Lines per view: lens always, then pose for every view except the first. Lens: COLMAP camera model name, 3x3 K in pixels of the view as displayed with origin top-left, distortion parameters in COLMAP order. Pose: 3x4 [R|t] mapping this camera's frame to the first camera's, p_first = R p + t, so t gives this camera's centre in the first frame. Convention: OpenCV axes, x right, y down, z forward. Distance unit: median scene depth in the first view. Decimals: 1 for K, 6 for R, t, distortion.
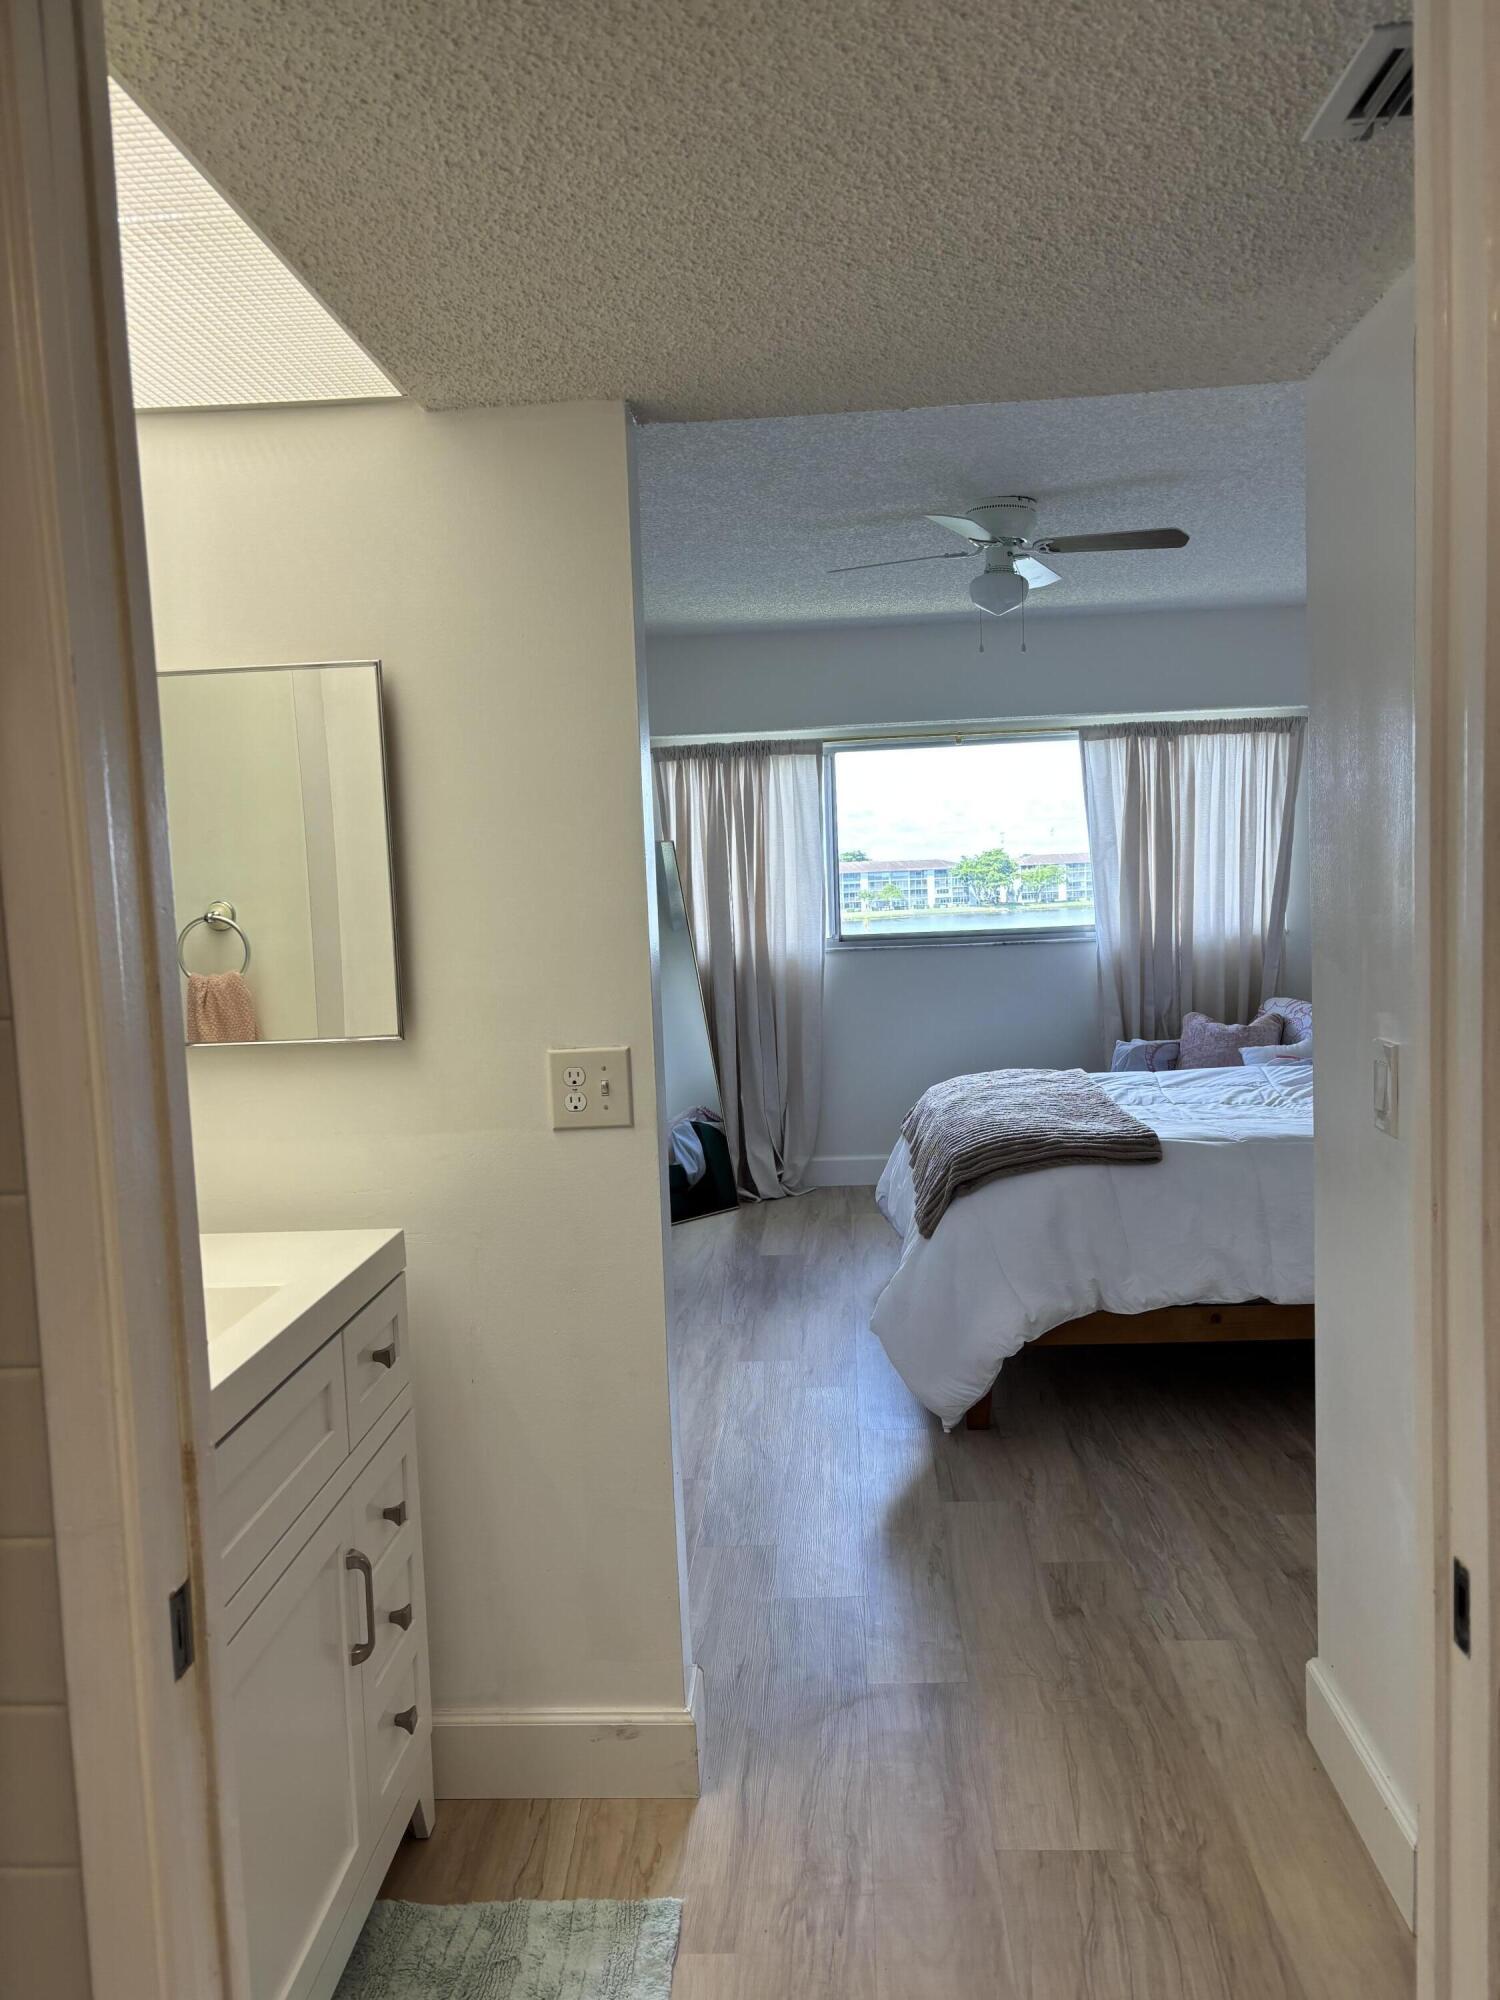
lens RADIAL K [[1496.9, 0, 729.1], [0, 1496.9, 1019.4], [0, 0, 1]] dist [0.042628, -0.040606]
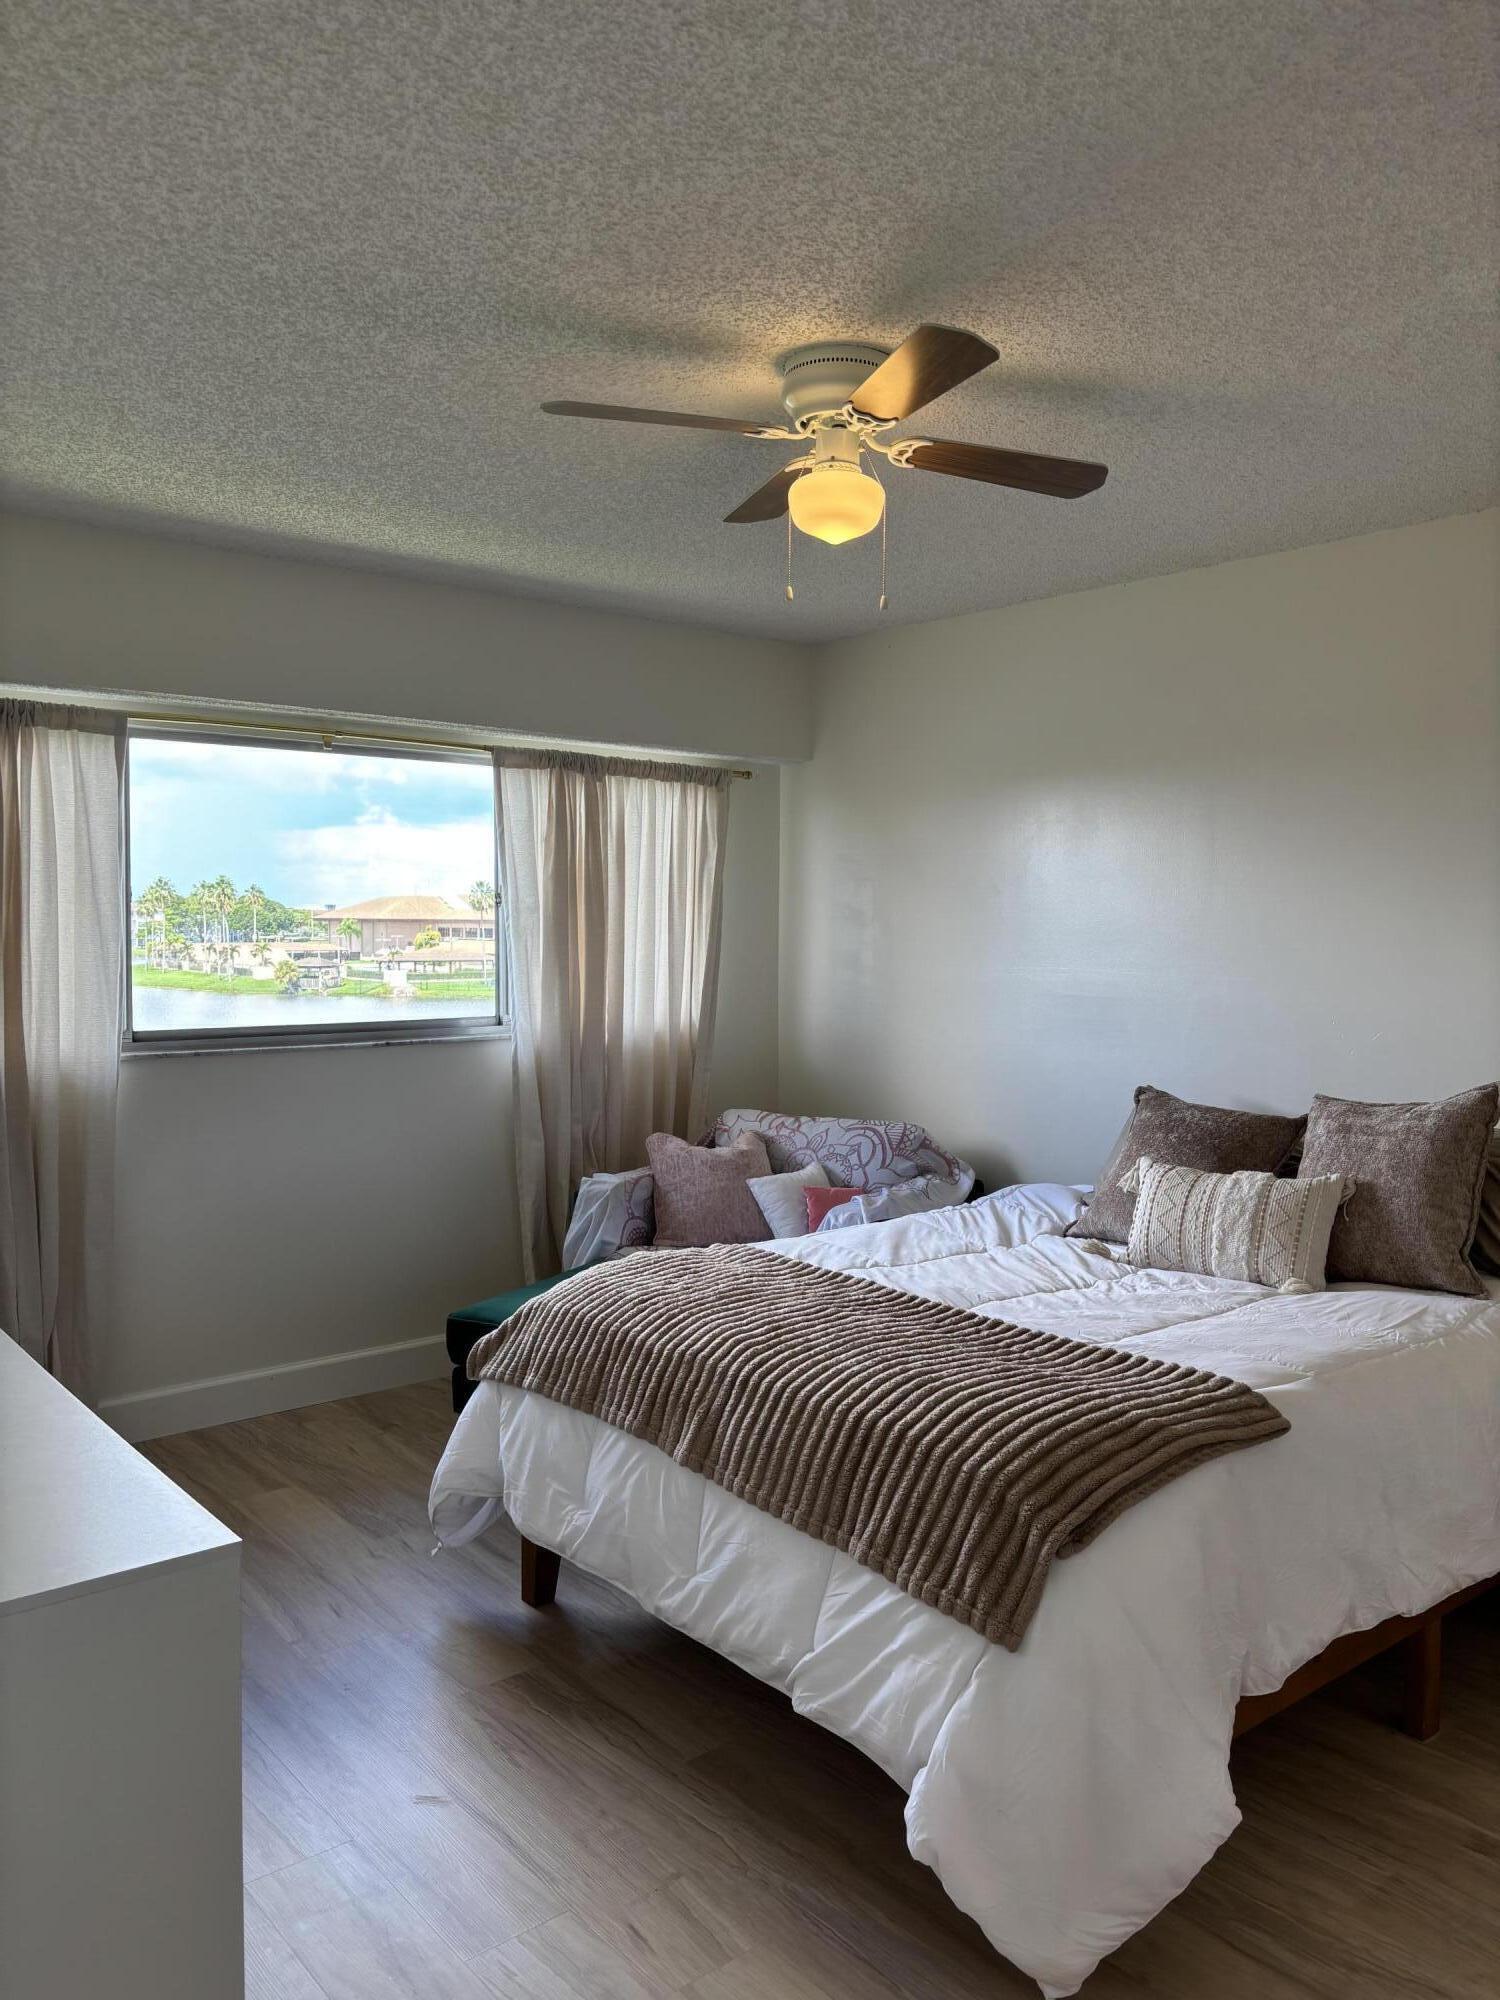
lens RADIAL K [[1496.9, 0, 760.7], [0, 1496.9, 1009.3], [0, 0, 1]] dist [0.042628, -0.040606]
pose [[0.716511, 0.004555, 0.697561, -0.198938], [0.026636, 0.999071, -0.033883, -0.043053], [-0.697067, 0.042857, 0.715724, 0.429654]]
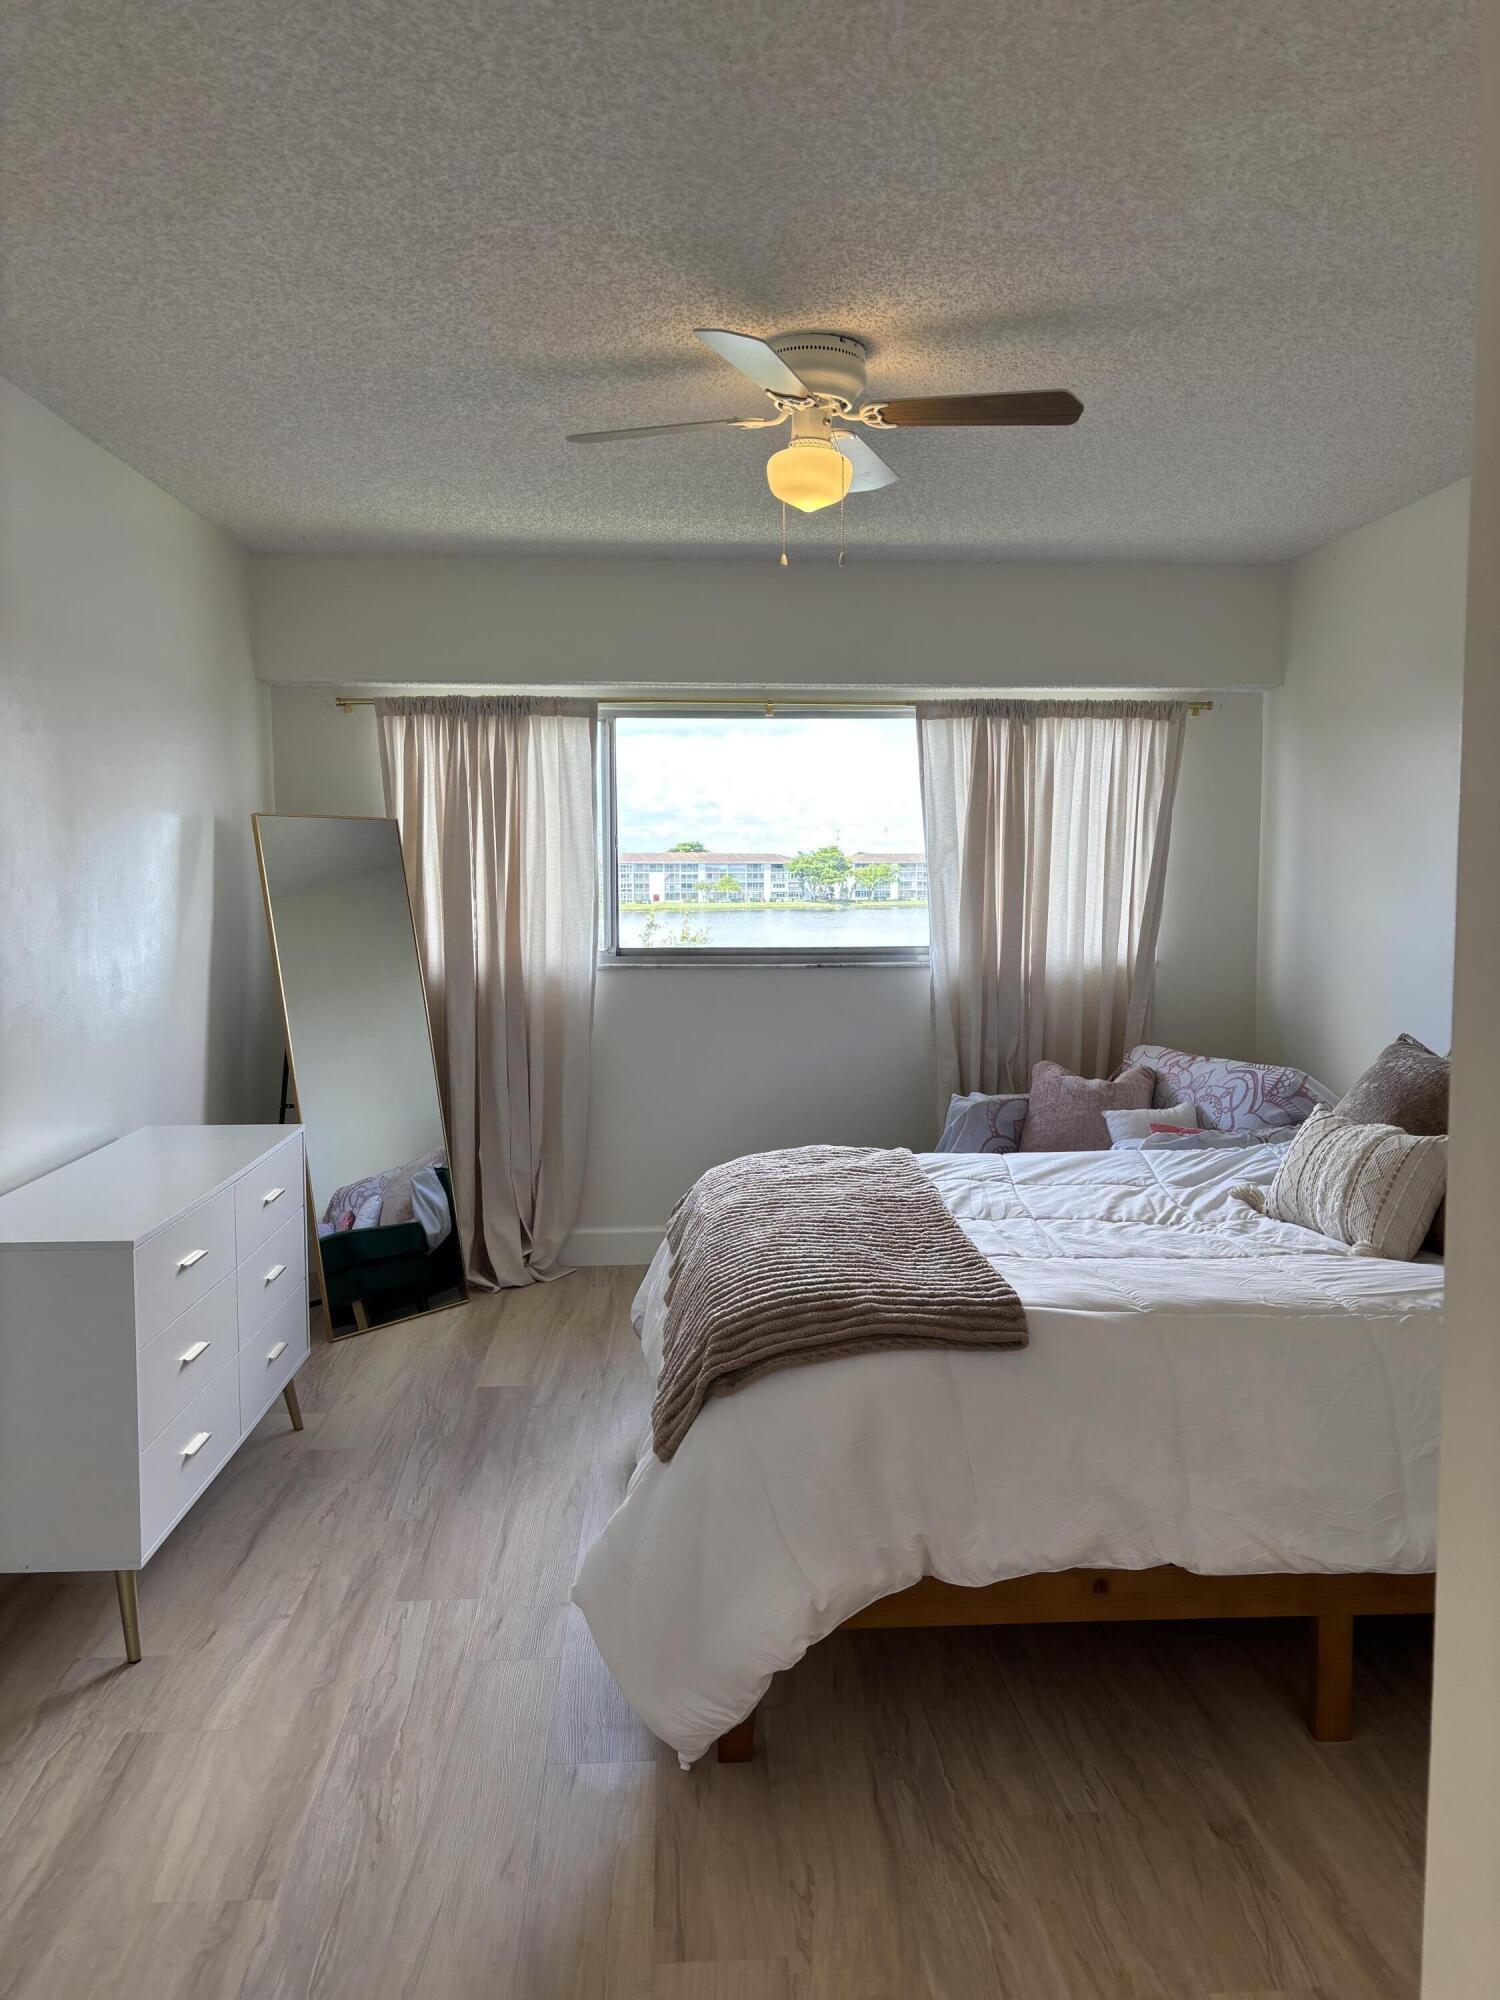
lens RADIAL K [[1496.9, 0, 748.3], [0, 1496.9, 996.3], [0, 0, 1]] dist [0.042628, -0.040606]
pose [[0.991987, 0.029113, 0.122940, 0.053511], [-0.028095, 0.999555, -0.010008, -0.028426], [-0.123177, 0.006474, 0.992364, 0.234035]]
